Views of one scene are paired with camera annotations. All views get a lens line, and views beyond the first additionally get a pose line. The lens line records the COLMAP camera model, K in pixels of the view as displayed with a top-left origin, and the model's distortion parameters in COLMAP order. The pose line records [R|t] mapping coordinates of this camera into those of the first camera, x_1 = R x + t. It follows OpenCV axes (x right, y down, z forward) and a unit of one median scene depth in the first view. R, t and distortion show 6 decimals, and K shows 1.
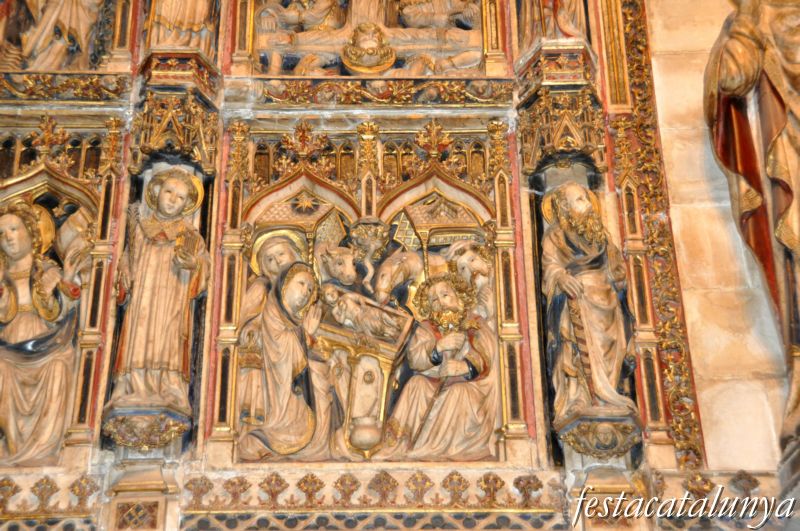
lens RADIAL K [[1195.3, 0, 394.5], [0, 1195.3, 267.7], [0, 0, 1]] dist [0.167702, 0.000000]
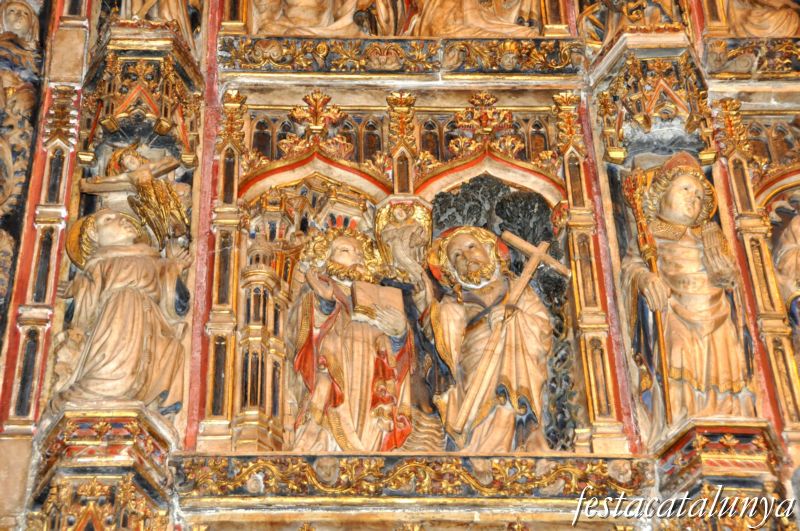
lens RADIAL K [[1898.8, 0, 398.7], [0, 1898.8, 258.3], [0, 0, 1]] dist [0.529716, 0.000000]
pose [[0.999796, 0.008342, 0.018389, -0.368866], [-0.003219, 0.964884, -0.262655, 0.006002], [-0.019934, 0.262542, 0.964715, -0.006997]]
